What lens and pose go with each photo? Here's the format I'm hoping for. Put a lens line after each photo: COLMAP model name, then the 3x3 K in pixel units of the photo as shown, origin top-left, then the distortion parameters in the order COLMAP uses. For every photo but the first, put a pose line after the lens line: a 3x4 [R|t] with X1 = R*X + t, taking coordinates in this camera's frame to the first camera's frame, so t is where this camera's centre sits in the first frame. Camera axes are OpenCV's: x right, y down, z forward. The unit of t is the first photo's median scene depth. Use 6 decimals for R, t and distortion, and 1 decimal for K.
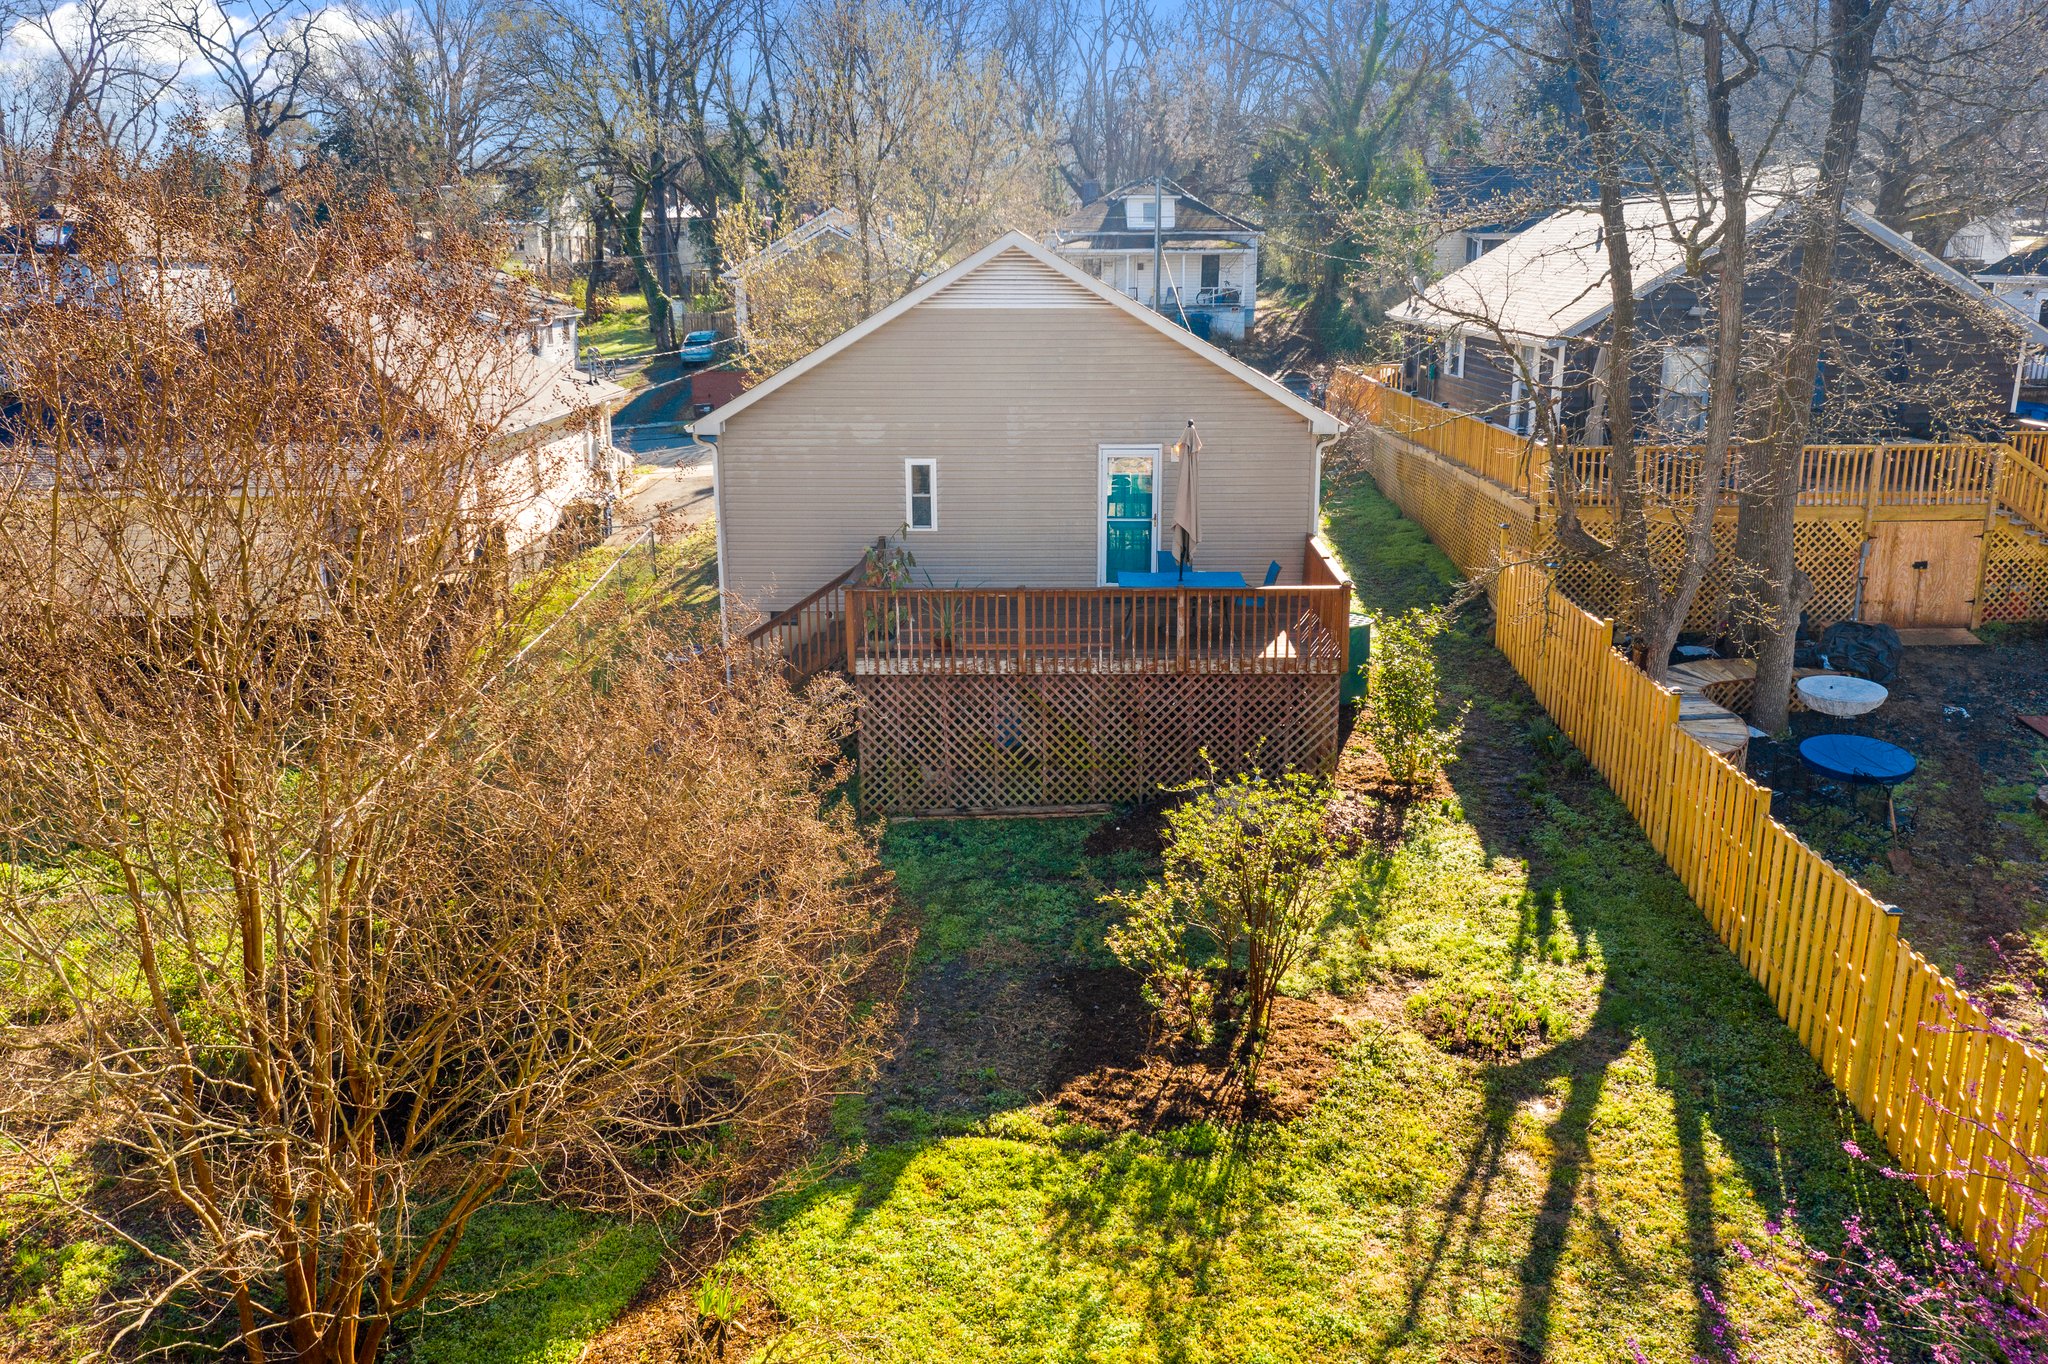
lens RADIAL K [[1615.7, 0, 1027.7], [0, 1615.7, 704.0], [0, 0, 1]] dist [0.004495, 0.005716]
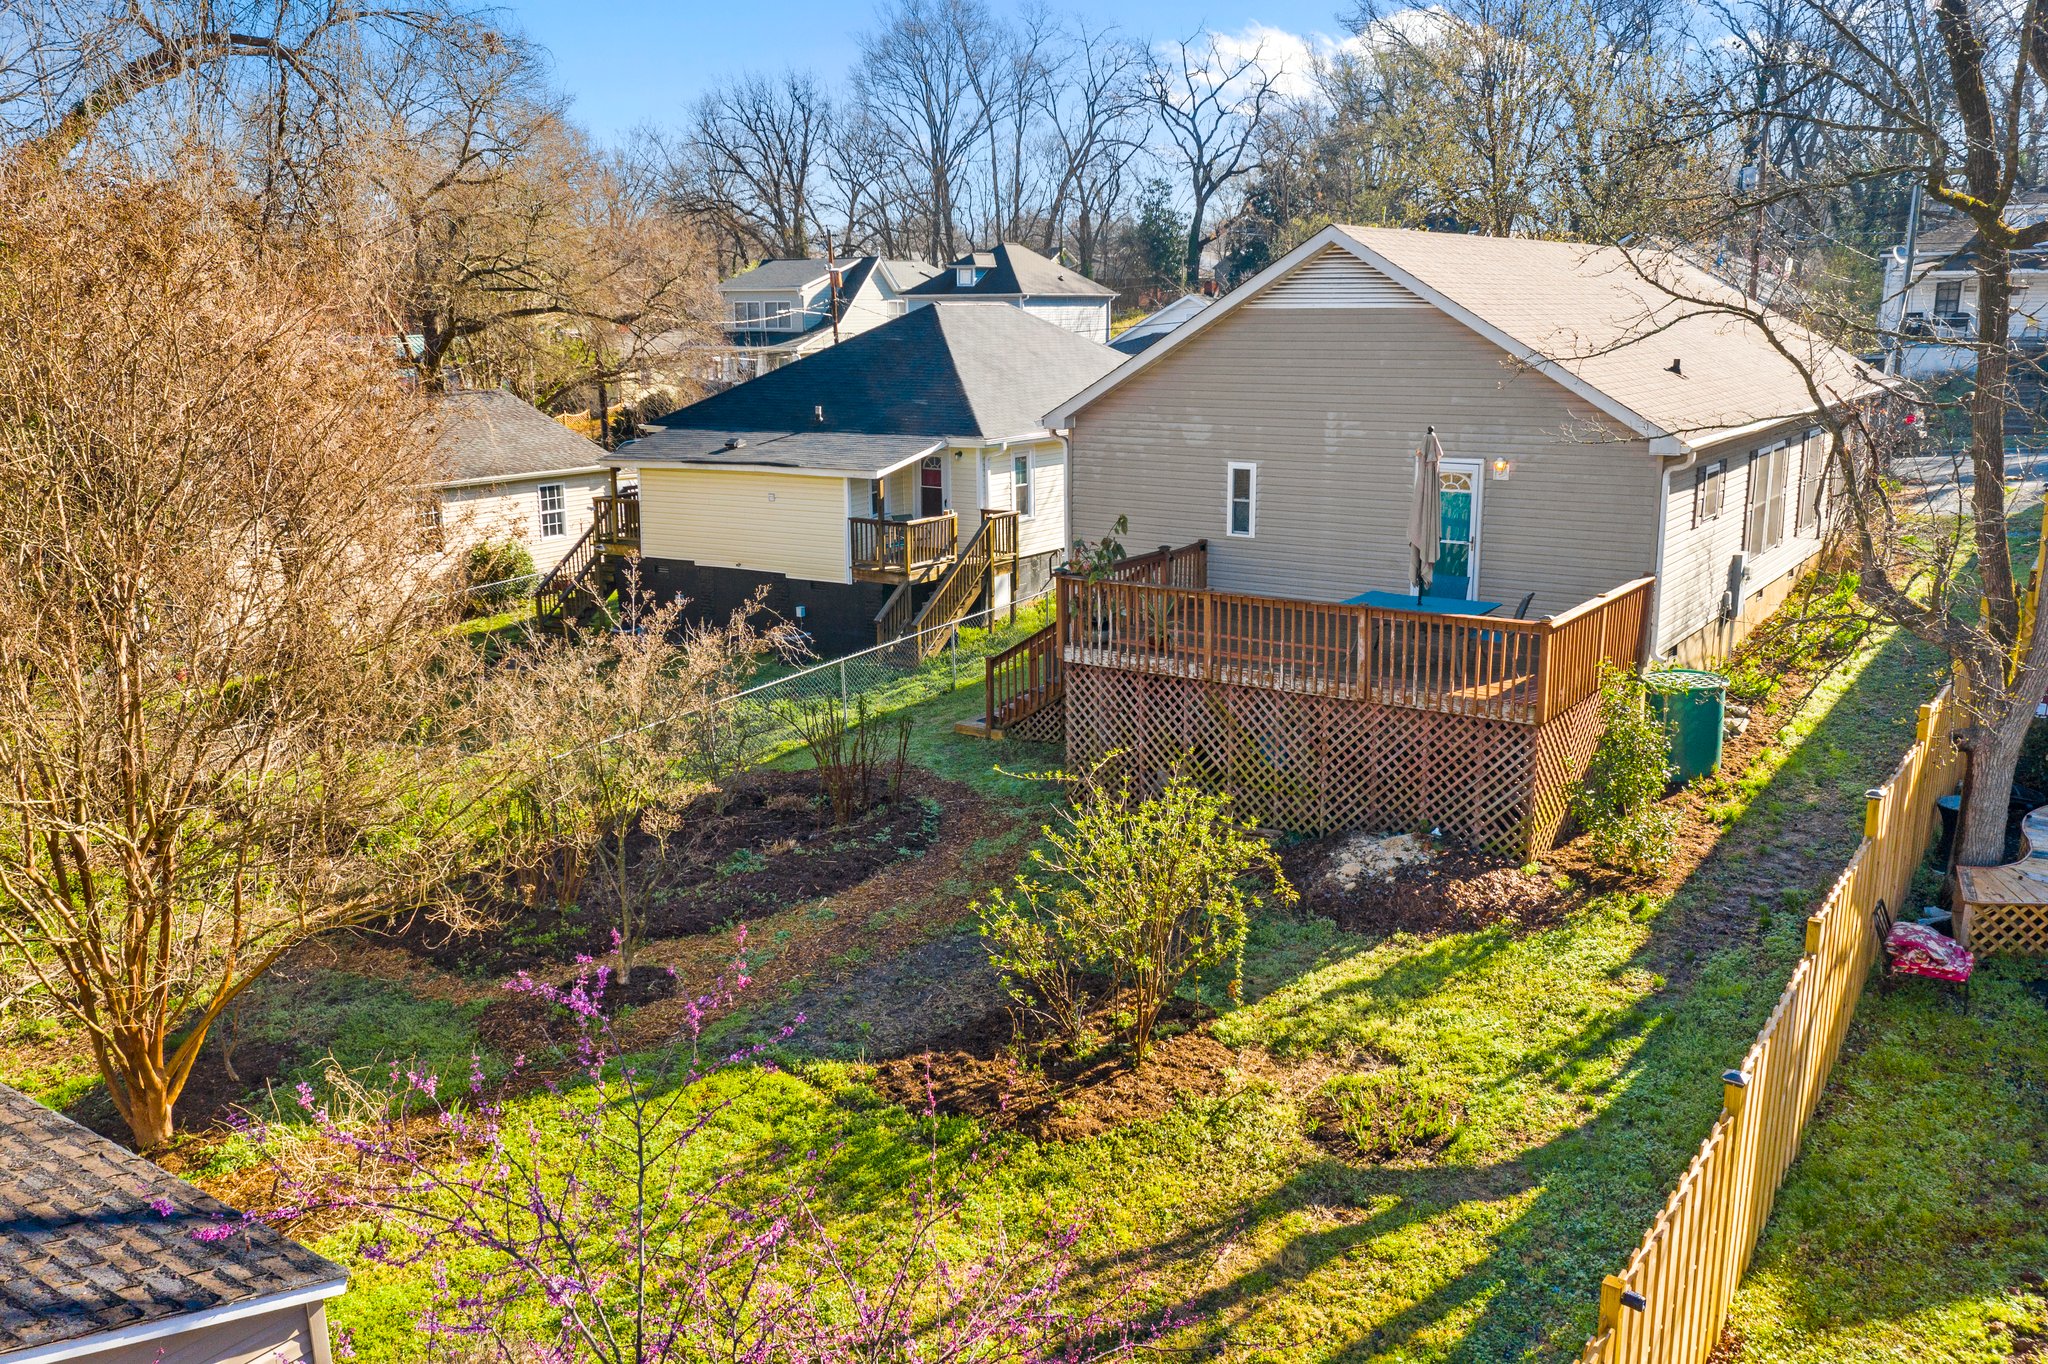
lens RADIAL K [[1630.1, 0, 1023.1], [0, 1630.1, 704.4], [0, 0, 1]] dist [-0.003153, 0.001254]
pose [[0.822738, 0.127820, -0.553863, 0.440727], [-0.144619, 0.989395, 0.013506, -0.001731], [0.549716, 0.068987, 0.832498, 0.133506]]
